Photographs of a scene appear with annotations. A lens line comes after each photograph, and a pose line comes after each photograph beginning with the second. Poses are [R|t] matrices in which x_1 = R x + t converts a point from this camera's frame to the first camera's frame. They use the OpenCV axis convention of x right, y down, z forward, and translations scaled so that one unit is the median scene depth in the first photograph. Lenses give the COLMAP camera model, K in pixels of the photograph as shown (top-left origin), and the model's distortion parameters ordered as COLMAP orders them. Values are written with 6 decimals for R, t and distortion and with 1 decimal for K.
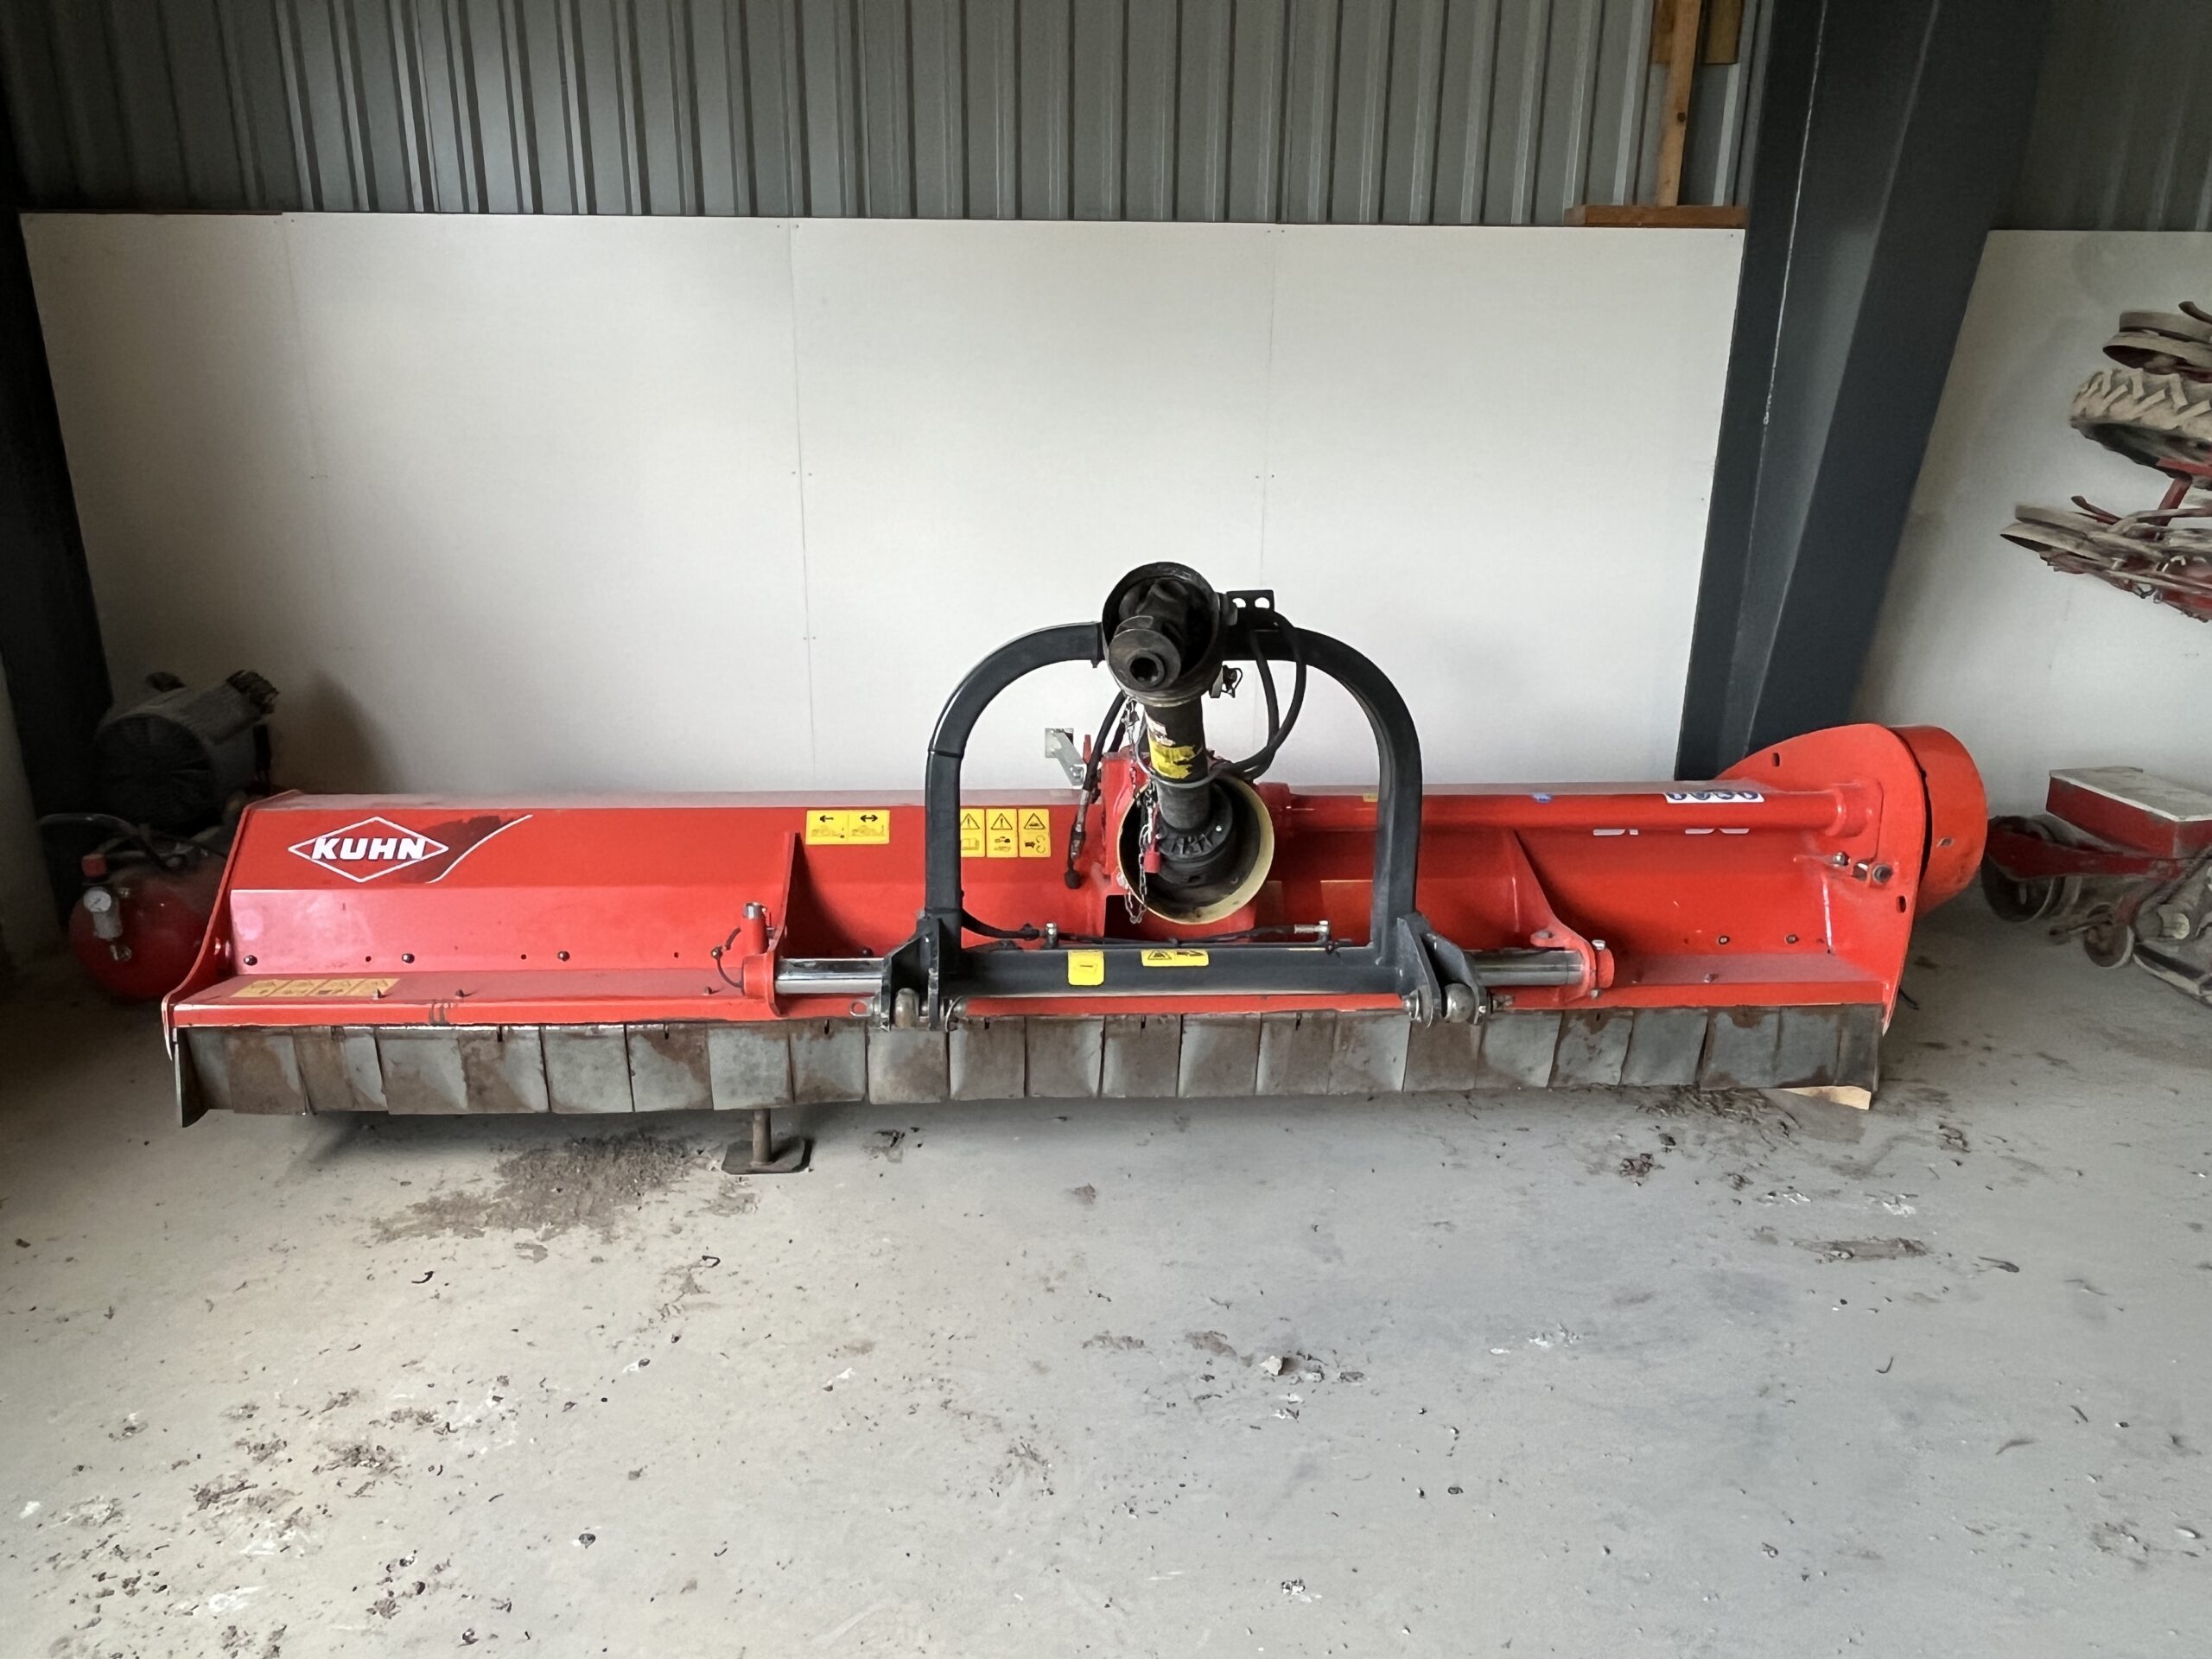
lens RADIAL K [[1572.0, 0, 1066.5], [0, 1572.0, 842.0], [0, 0, 1]] dist [0.006776, -0.013313]
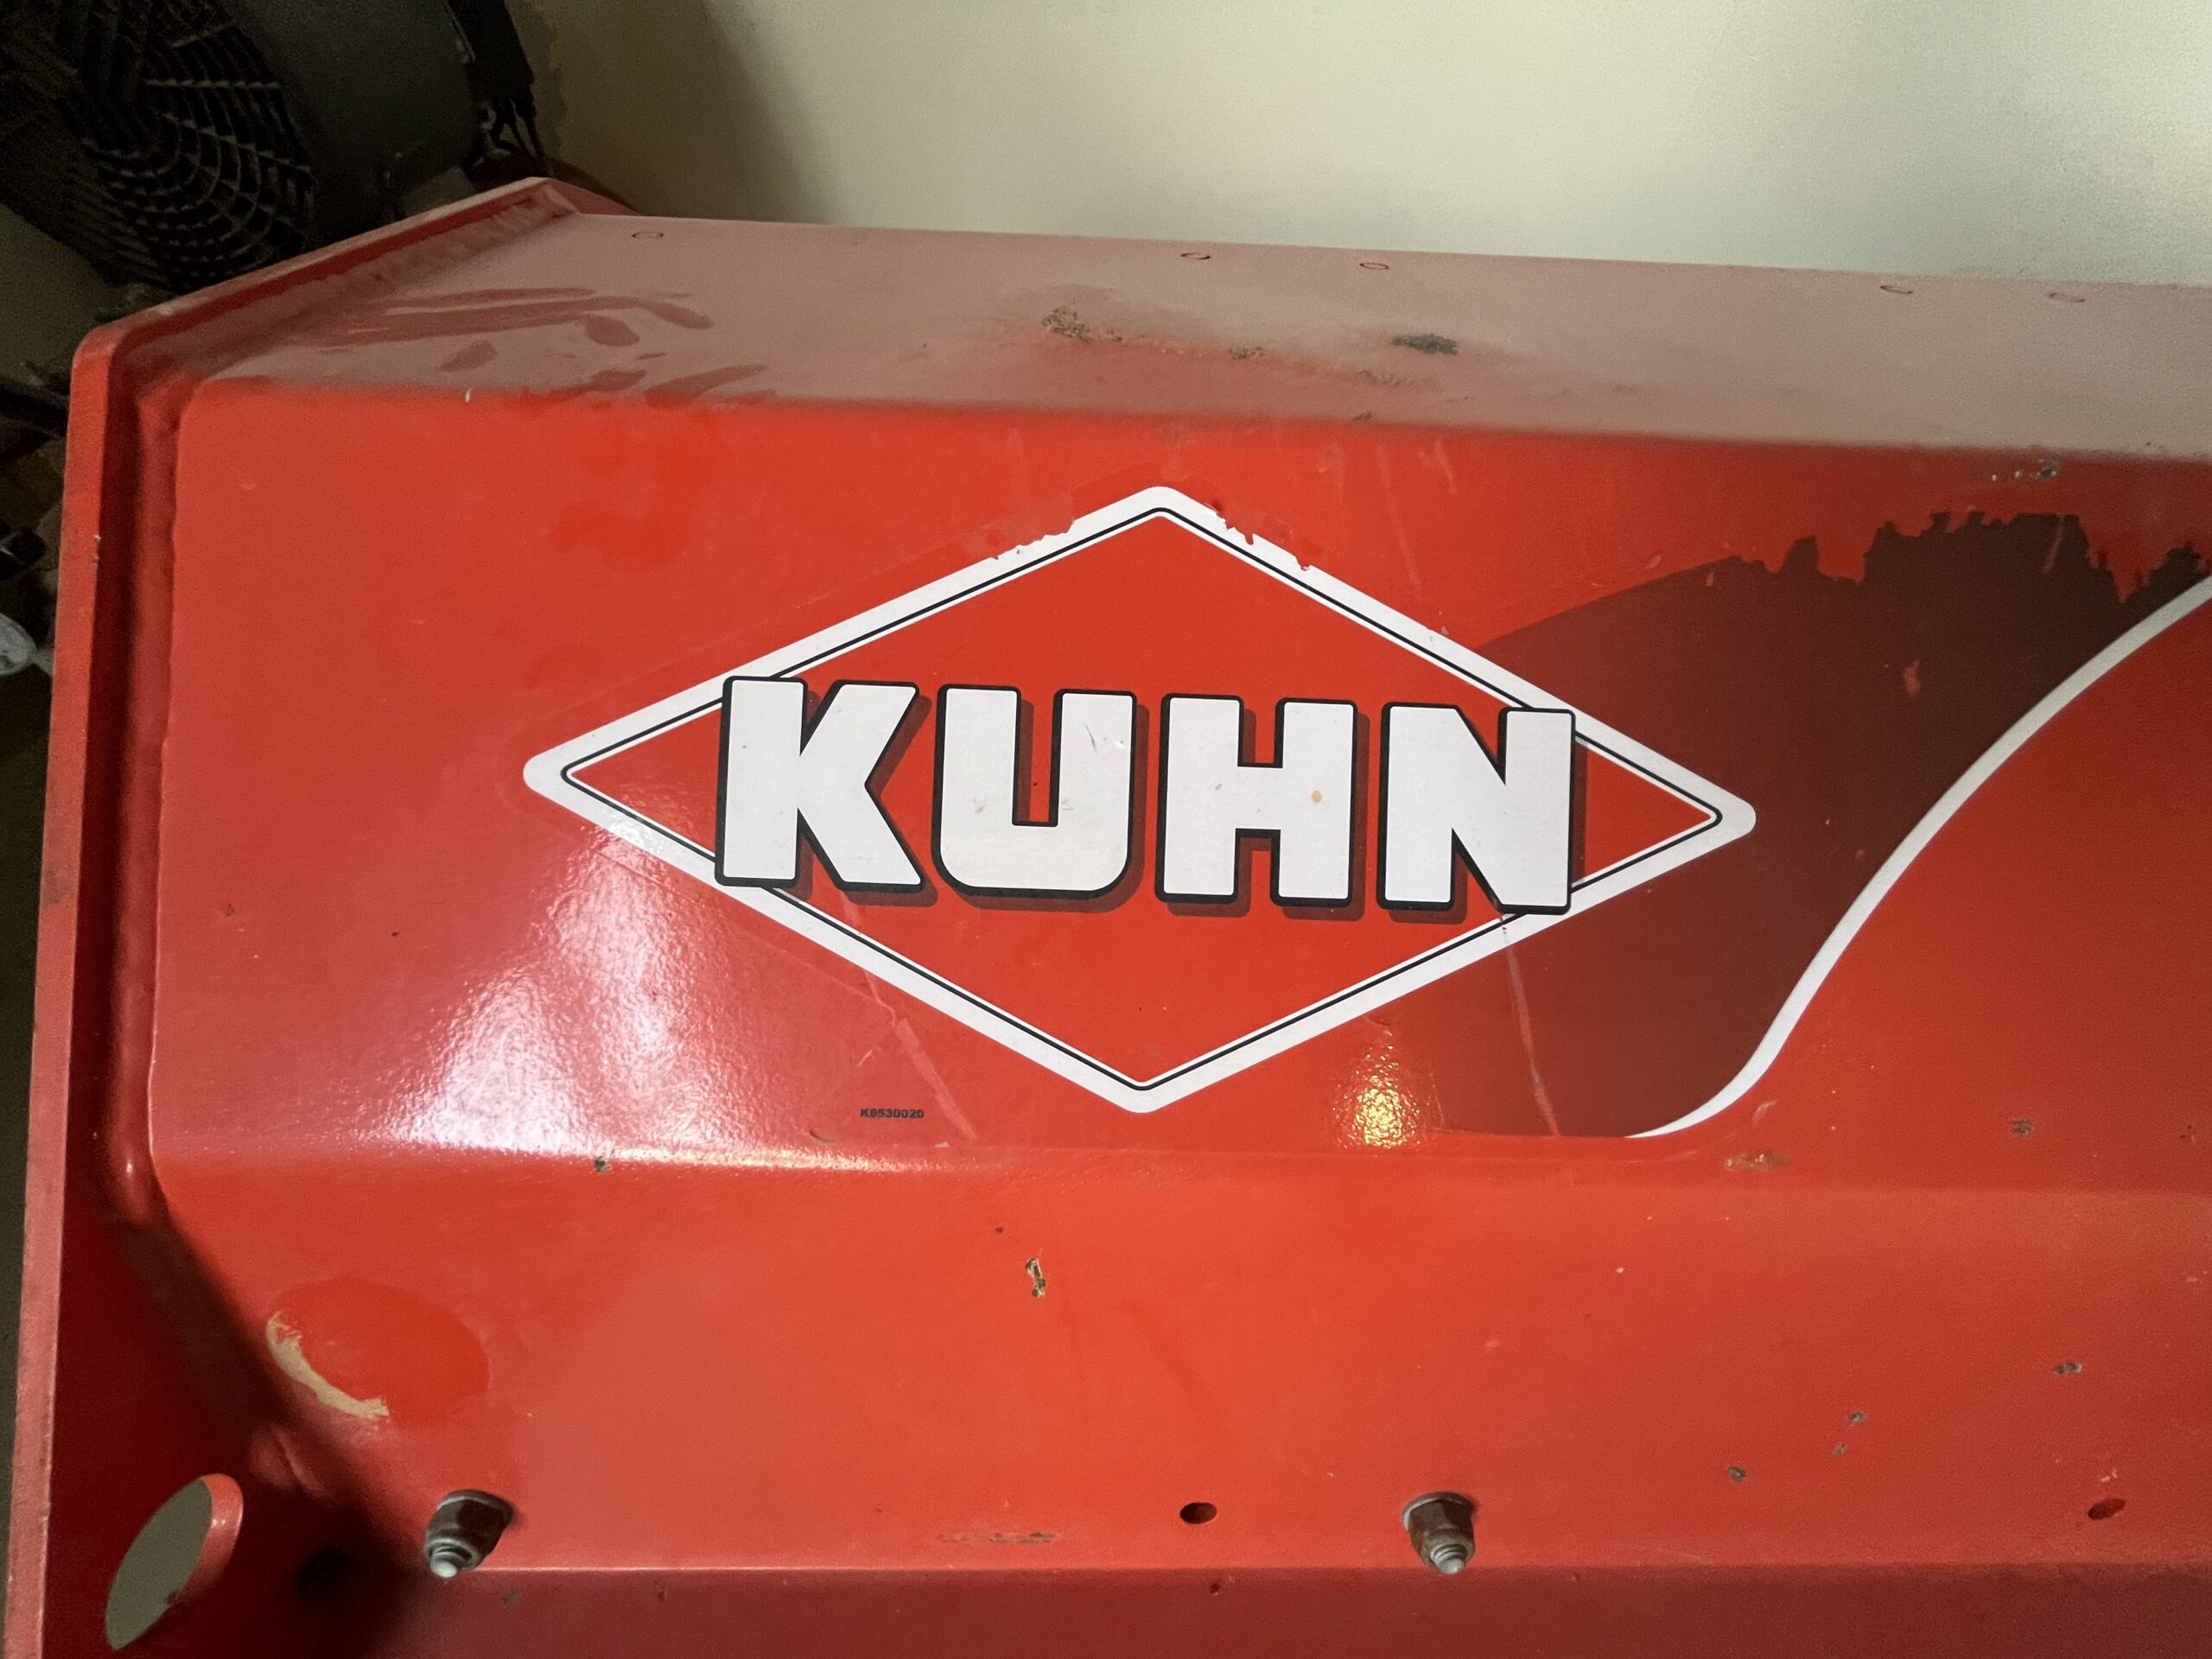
lens RADIAL K [[897.9, 0, 1099.3], [0, 897.9, 837.3], [0, 0, 1]] dist [-0.004402, 0.000260]
pose [[0.996421, 0.075658, -0.037689, -0.471167], [-0.043807, 0.843563, 0.535240, -0.032737], [0.072288, -0.531674, 0.843859, 0.993266]]
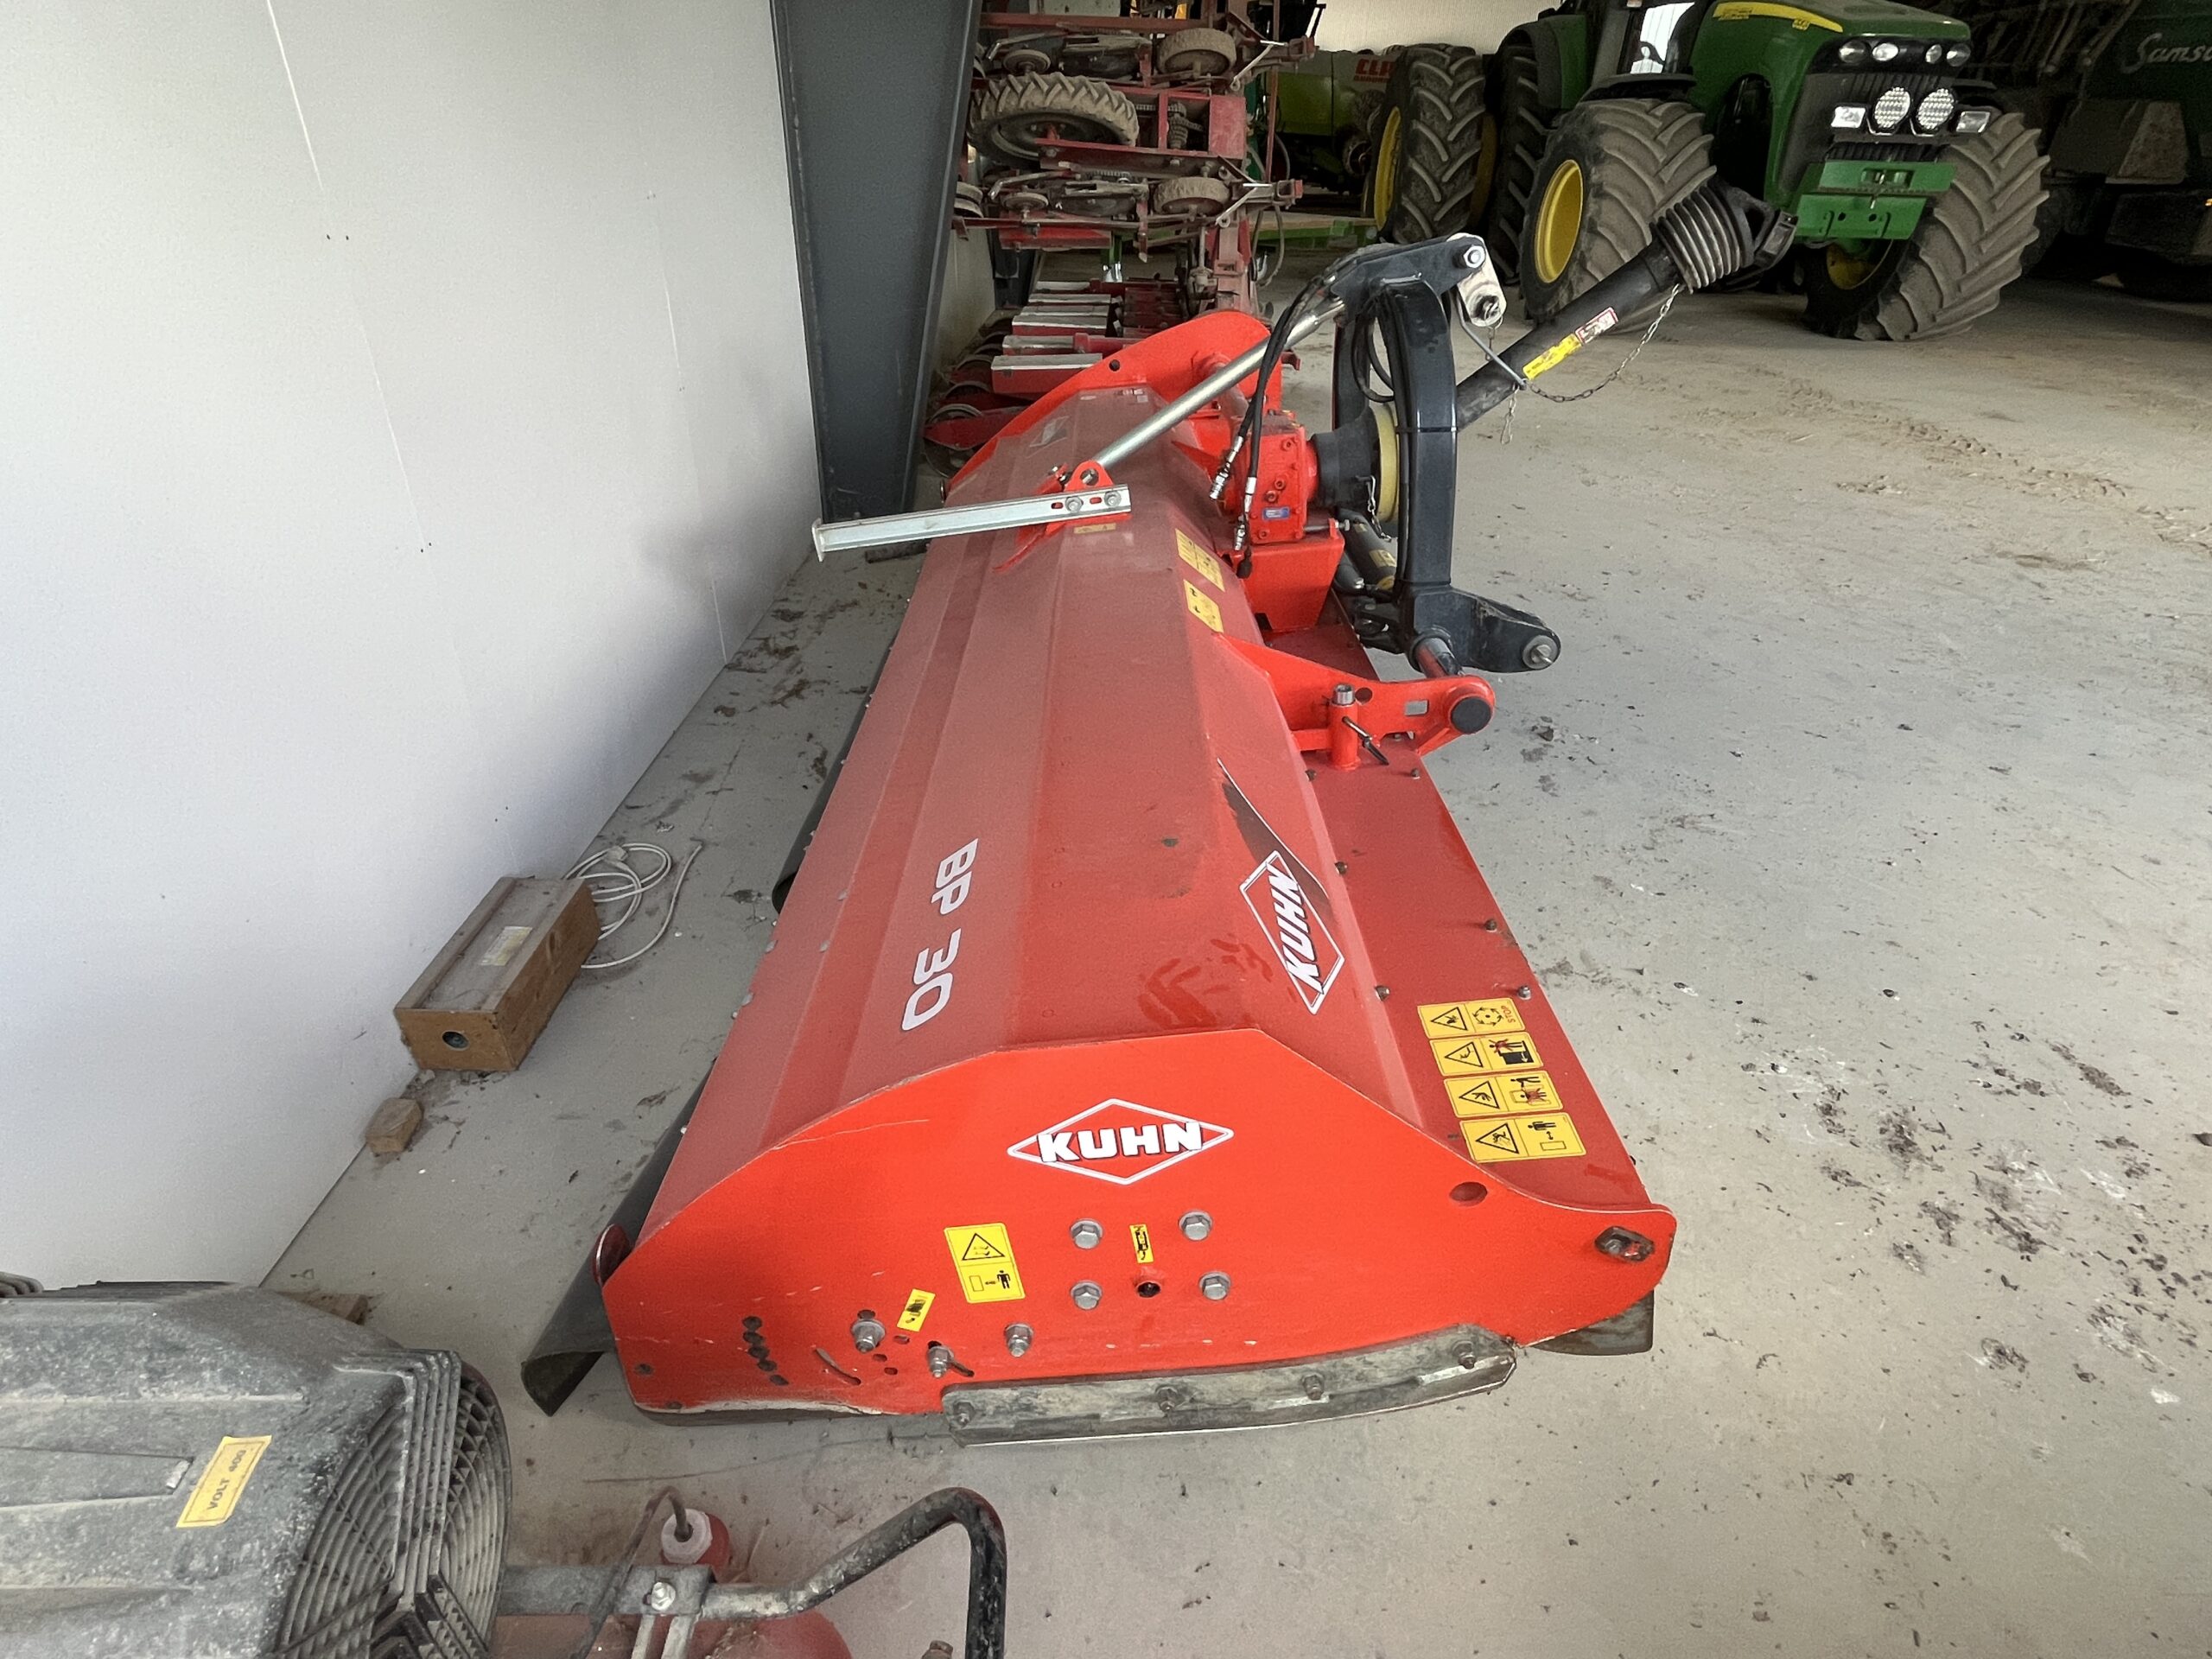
lens RADIAL K [[1144.8, 0, 1085.3], [0, 1144.8, 835.2], [0, 0, 1]] dist [-0.005359, 0.001055]
pose [[0.092907, -0.527672, 0.844352, -0.824605], [0.300801, 0.823270, 0.481399, -0.254163], [-0.949151, 0.209256, 0.235212, 1.025639]]
